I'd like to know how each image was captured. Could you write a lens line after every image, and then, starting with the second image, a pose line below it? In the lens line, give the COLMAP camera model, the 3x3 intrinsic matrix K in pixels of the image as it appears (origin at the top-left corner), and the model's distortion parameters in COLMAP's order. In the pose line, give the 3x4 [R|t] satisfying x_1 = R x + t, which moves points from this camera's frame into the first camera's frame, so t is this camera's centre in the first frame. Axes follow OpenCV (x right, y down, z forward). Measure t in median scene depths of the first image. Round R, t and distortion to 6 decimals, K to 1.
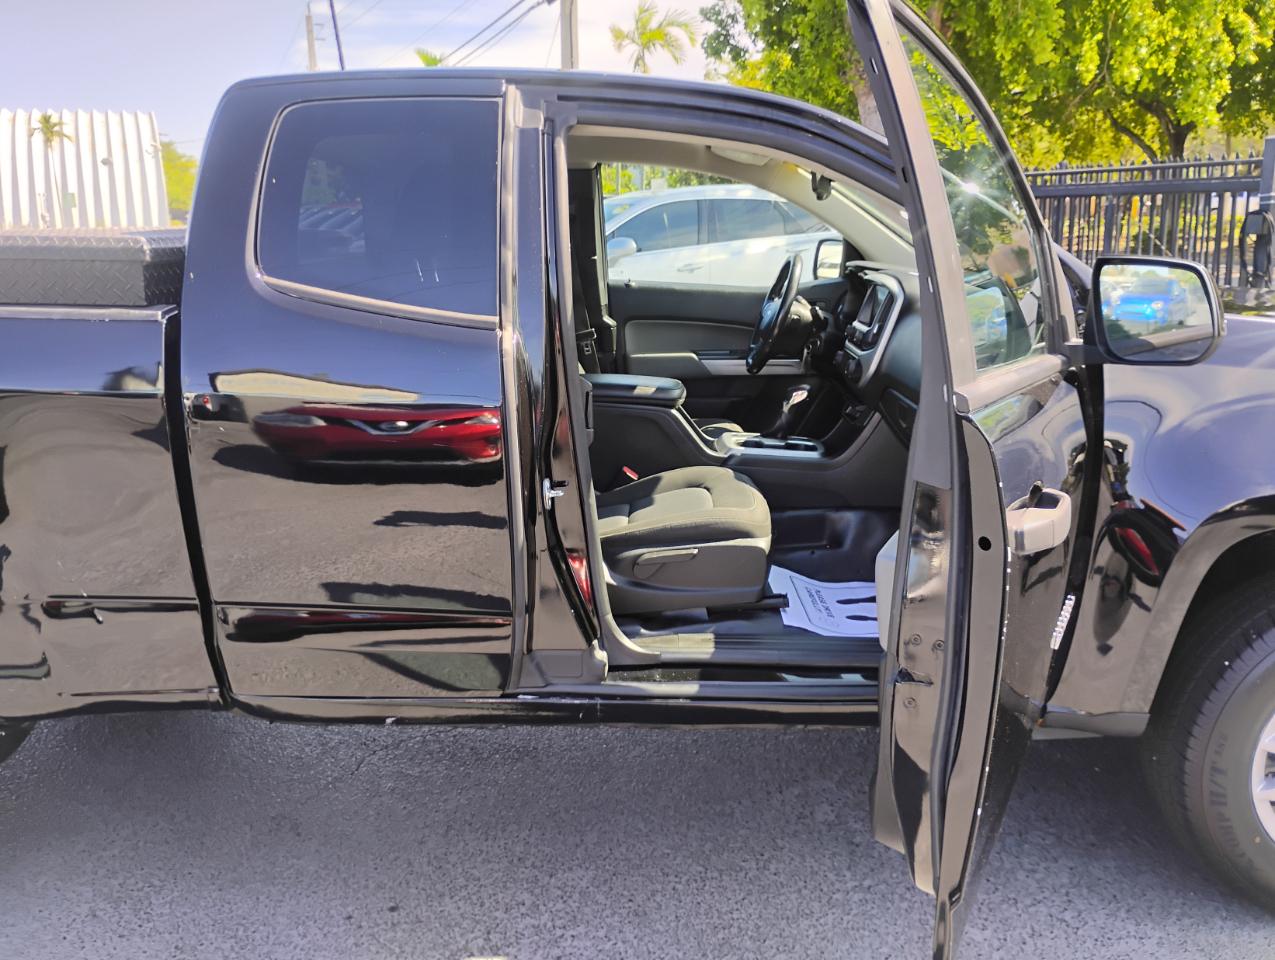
lens RADIAL K [[1075.3, 0, 643.2], [0, 1075.3, 477.7], [0, 0, 1]] dist [0.044407, -0.073838]
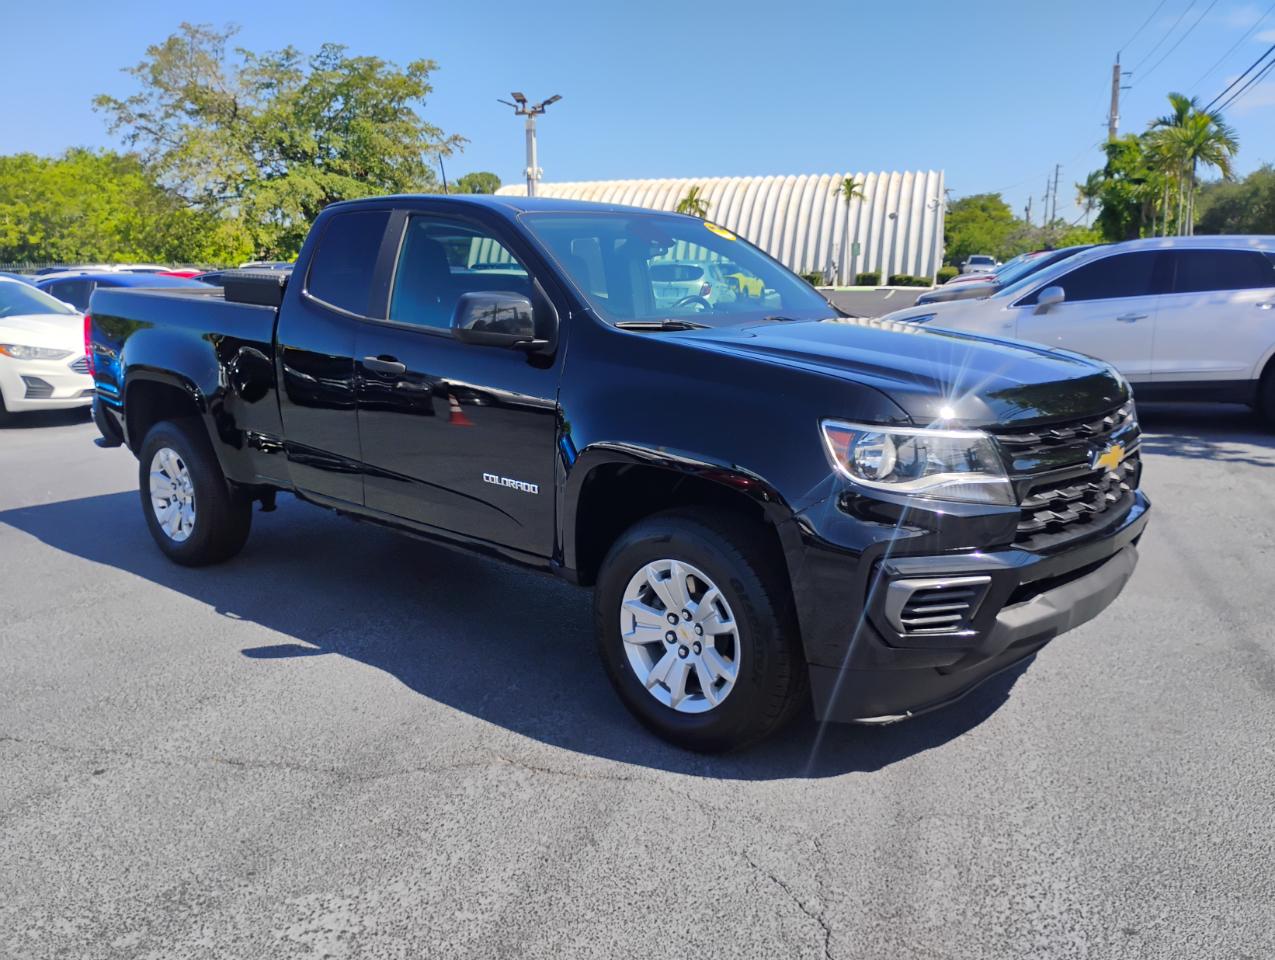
lens RADIAL K [[1075.3, 0, 643.2], [0, 1075.3, 477.7], [0, 0, 1]] dist [0.044407, -0.073838]
pose [[0.743912, 0.134622, -0.654578, 0.123407], [-0.161225, 0.986721, 0.019704, 0.002271], [0.648538, 0.090876, 0.755738, -0.014564]]
